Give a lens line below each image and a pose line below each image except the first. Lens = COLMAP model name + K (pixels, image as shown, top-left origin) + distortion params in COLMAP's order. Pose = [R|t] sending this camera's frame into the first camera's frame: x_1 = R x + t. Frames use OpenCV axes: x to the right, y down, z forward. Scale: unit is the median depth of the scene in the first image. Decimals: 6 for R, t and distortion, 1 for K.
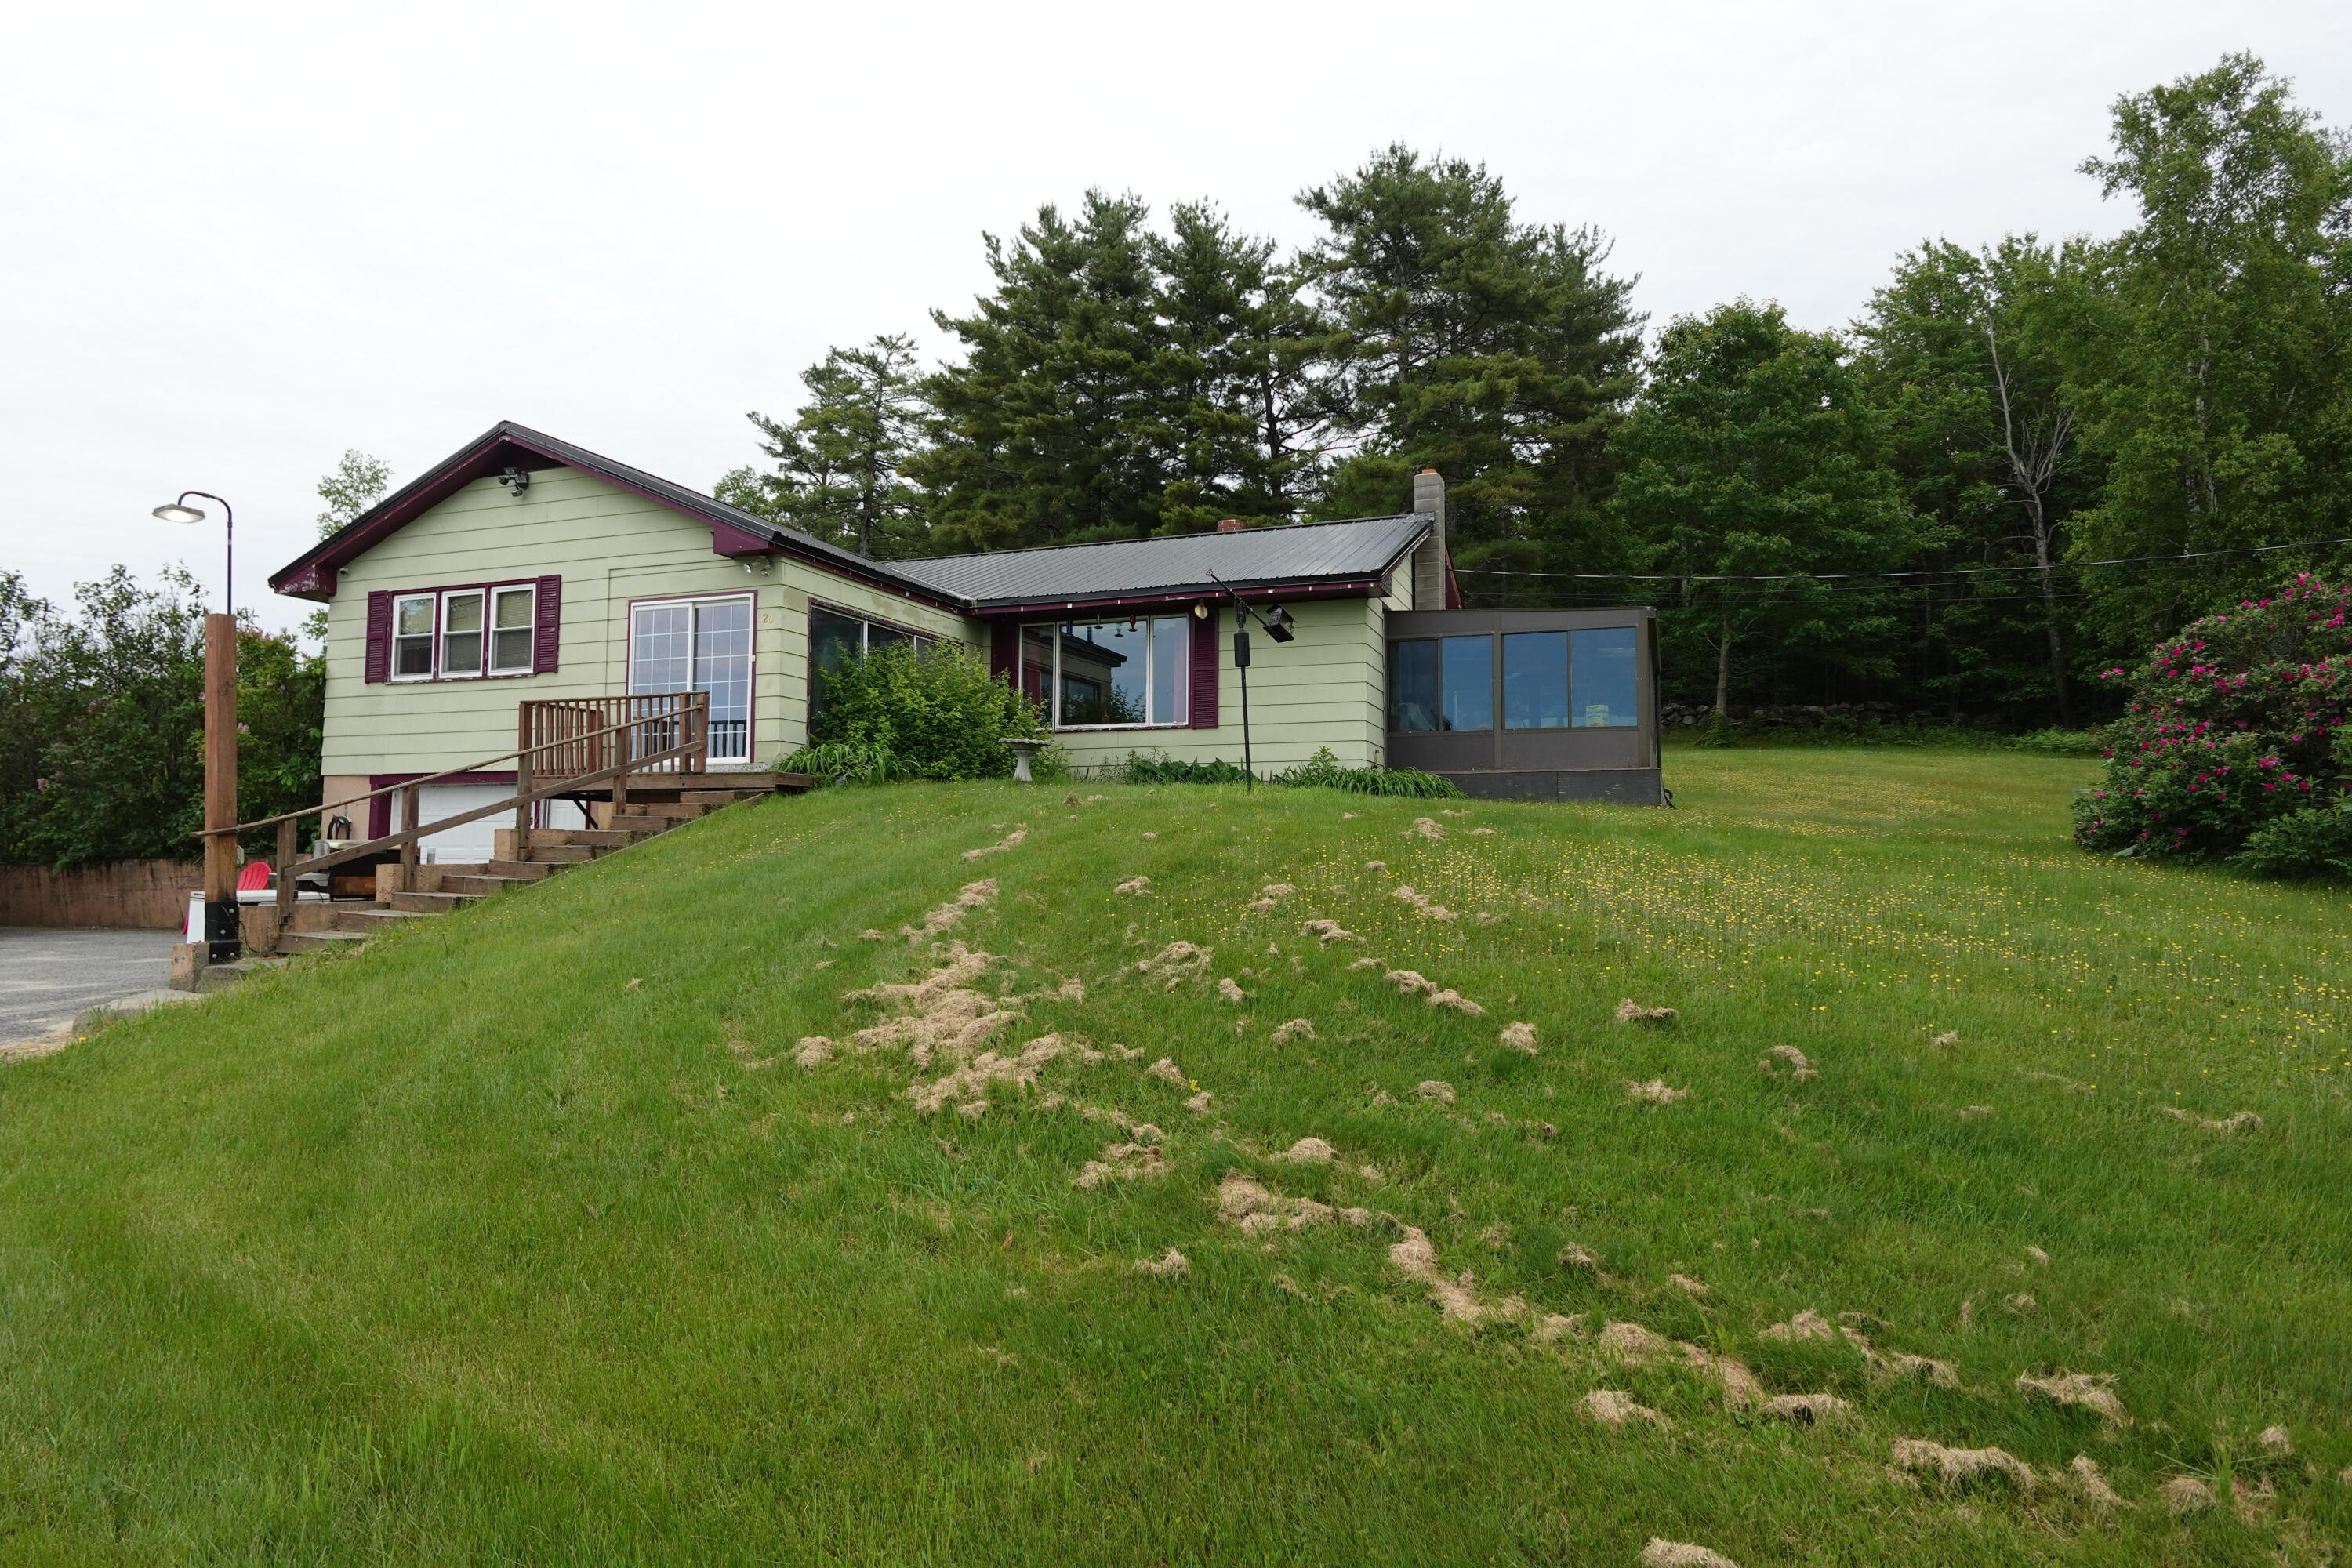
lens RADIAL K [[1315.2, 0, 1176.0], [0, 1315.2, 784.0], [0, 0, 1]] dist [-0.004040, -0.002256]
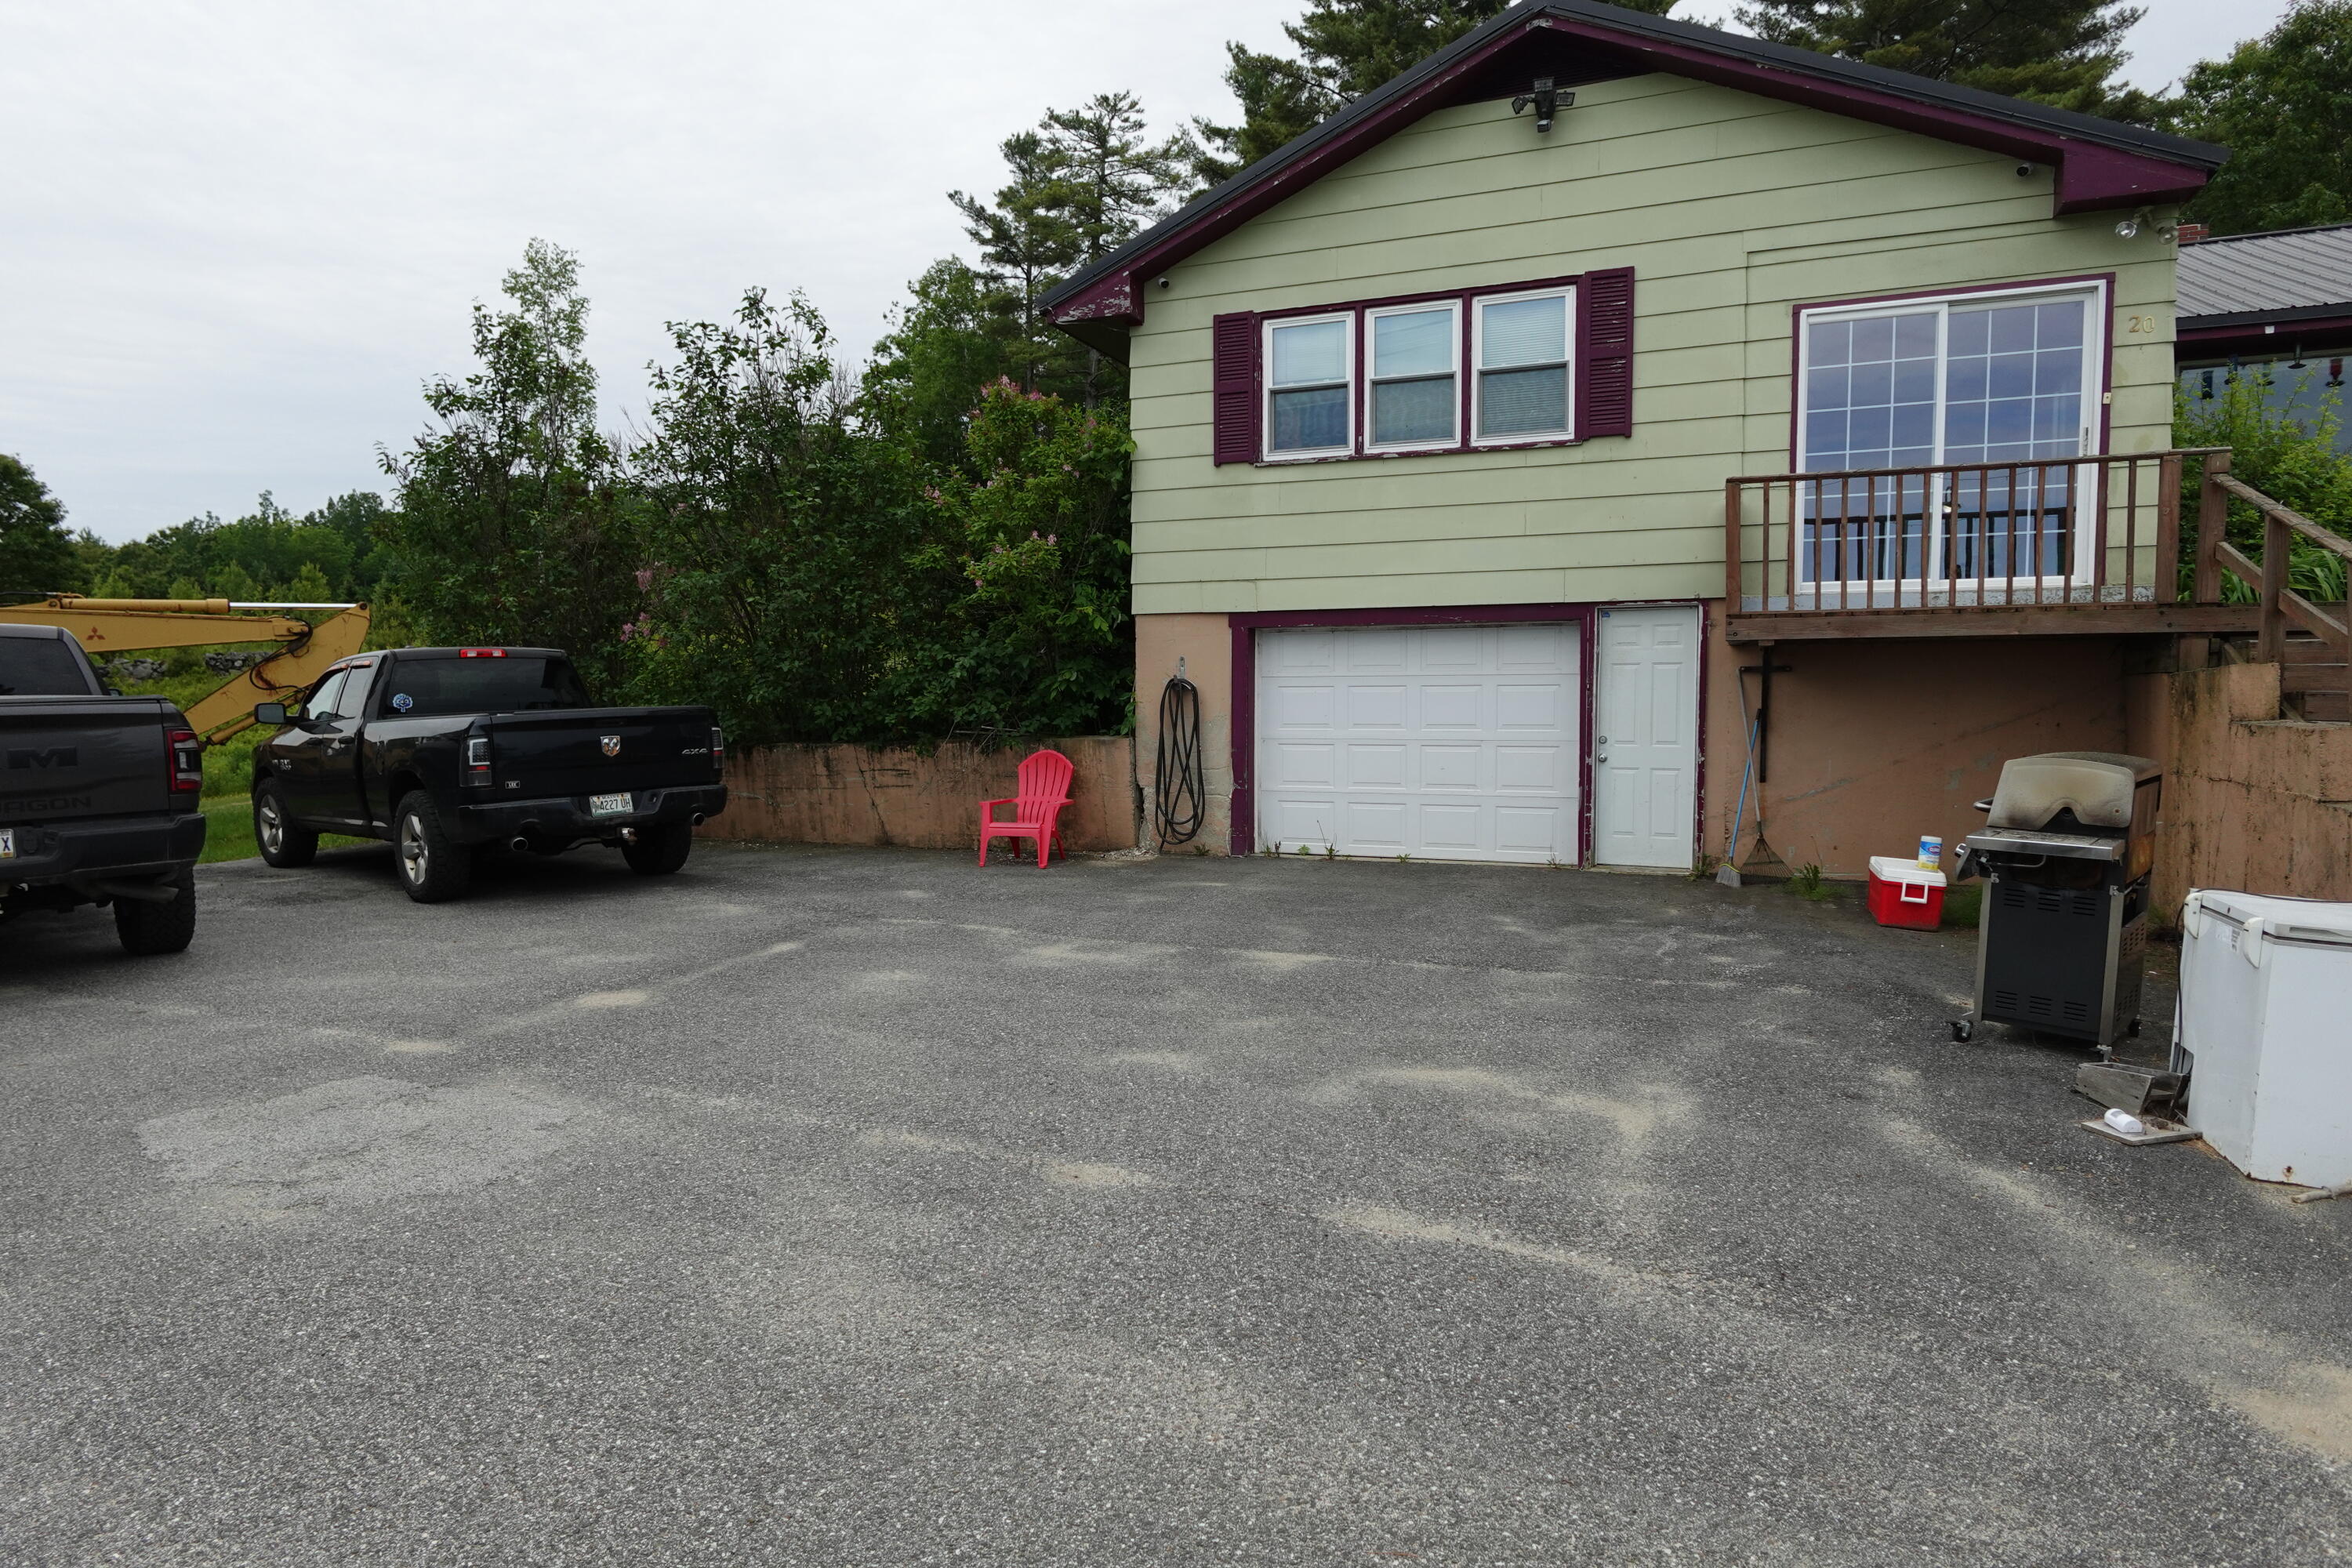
lens RADIAL K [[1315.2, 0, 1176.0], [0, 1315.2, 784.0], [0, 0, 1]] dist [-0.004040, -0.002256]
pose [[0.999498, -0.006354, -0.031024, -0.608622], [0.010250, 0.991838, 0.127090, -0.005865], [0.029963, -0.127344, 0.991406, 0.352165]]
